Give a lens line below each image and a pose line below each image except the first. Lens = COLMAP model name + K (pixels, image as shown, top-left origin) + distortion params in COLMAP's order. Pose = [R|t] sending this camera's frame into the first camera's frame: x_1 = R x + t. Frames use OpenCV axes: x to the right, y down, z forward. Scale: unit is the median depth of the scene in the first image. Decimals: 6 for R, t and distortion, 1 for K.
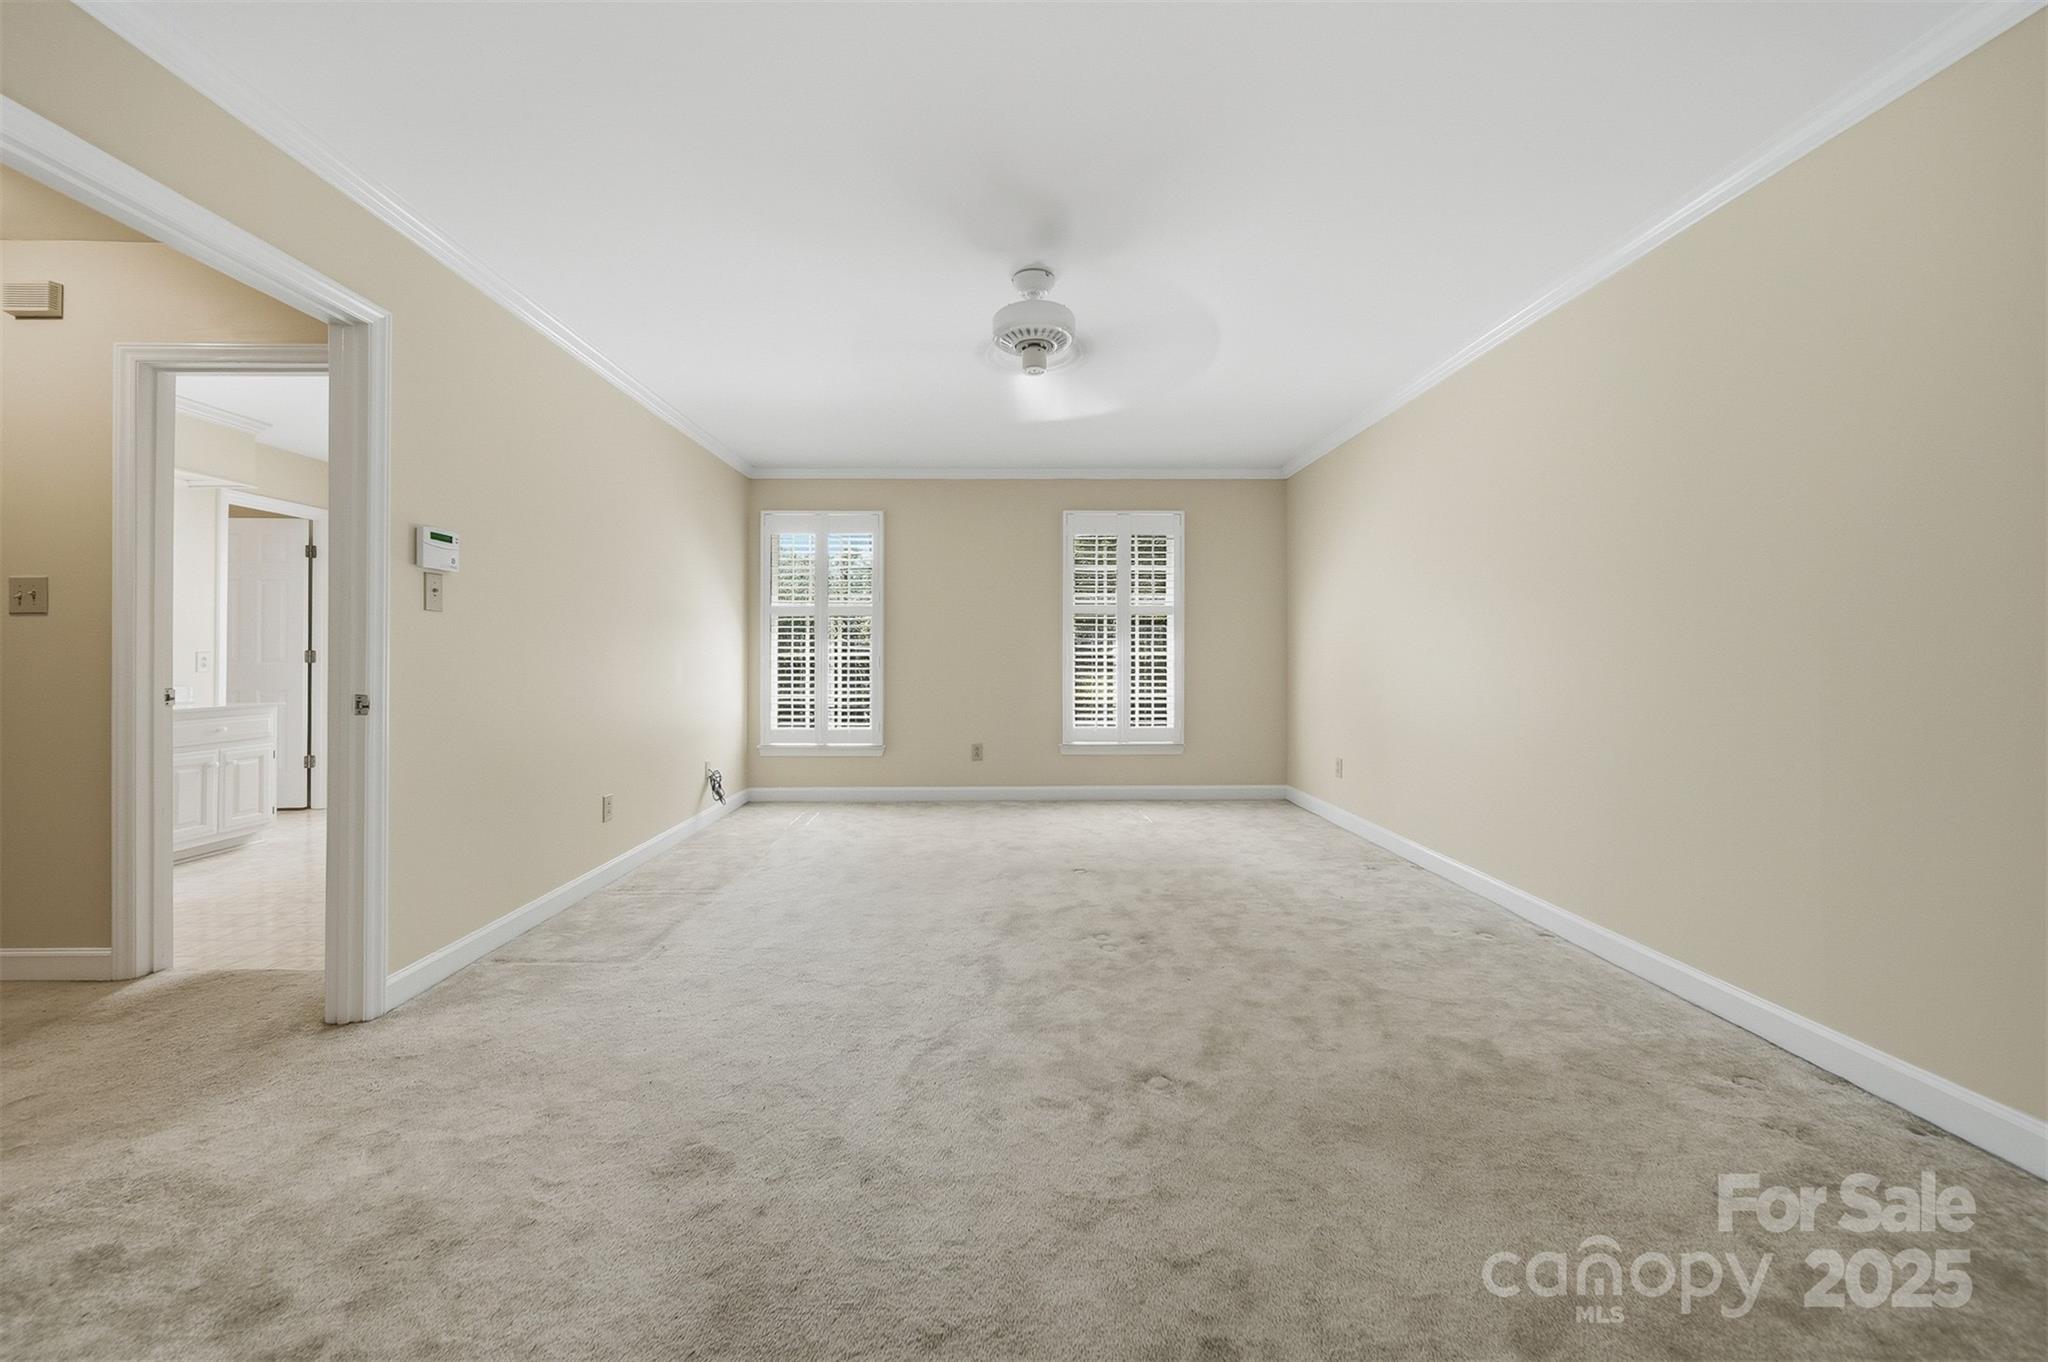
lens RADIAL K [[736.5, 0, 995.1], [0, 736.5, 652.6], [0, 0, 1]] dist [-0.000979, -0.000383]
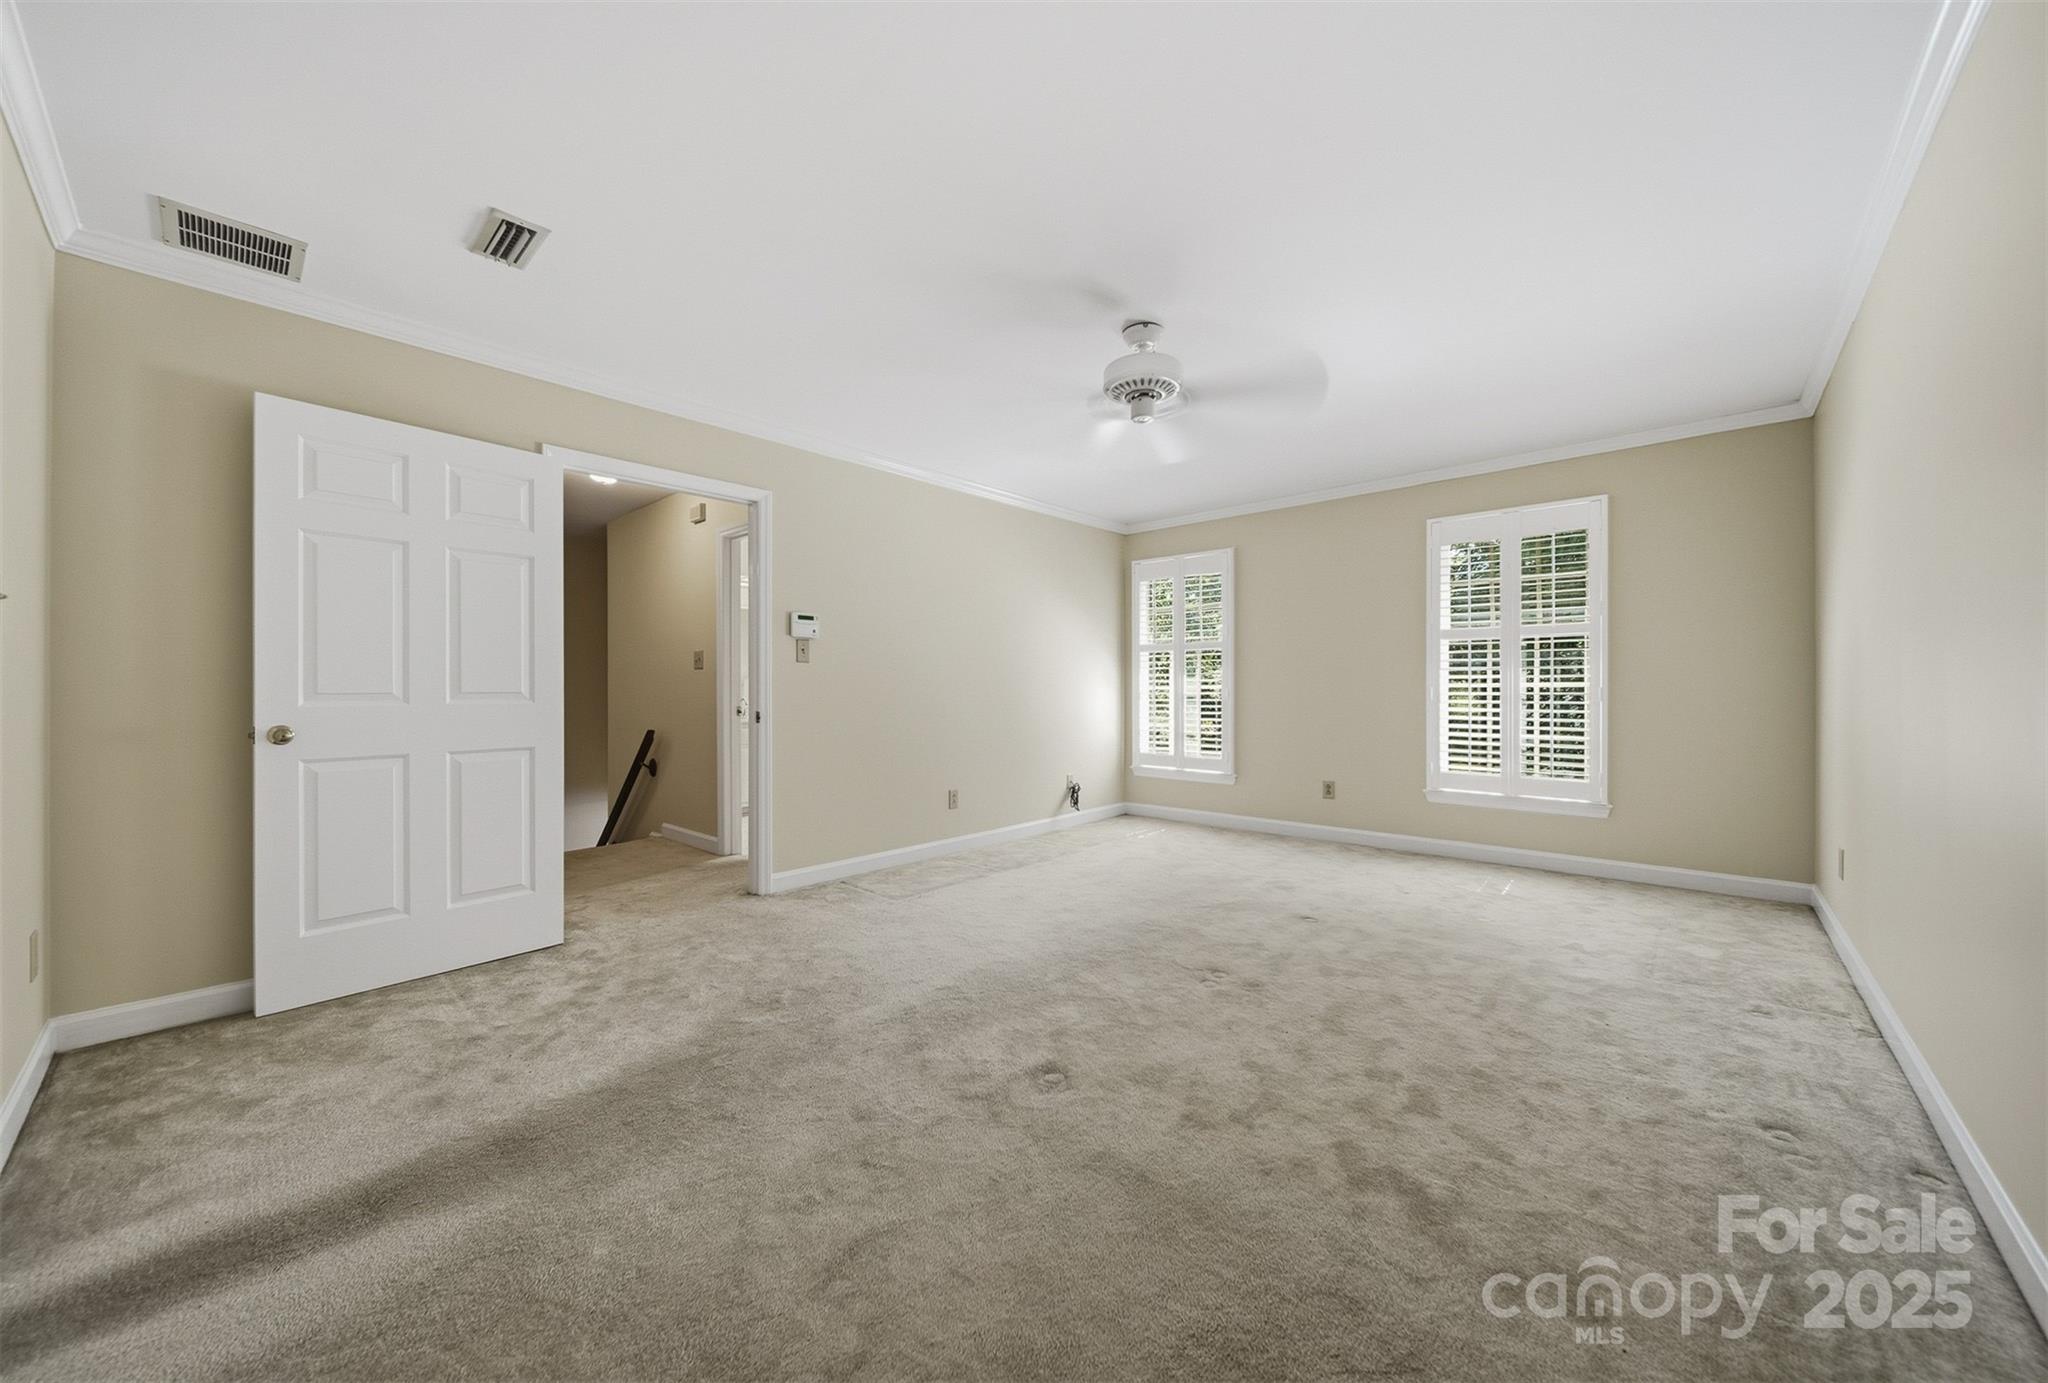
lens RADIAL K [[733.5, 0, 1067.5], [0, 733.5, 689.6], [0, 0, 1]] dist [0.002498, 0.000071]
pose [[0.745413, -0.000195, -0.666602, 0.775259], [0.004394, 0.999980, 0.004621, 0.000062], [0.666588, -0.006373, 0.745399, 0.160096]]
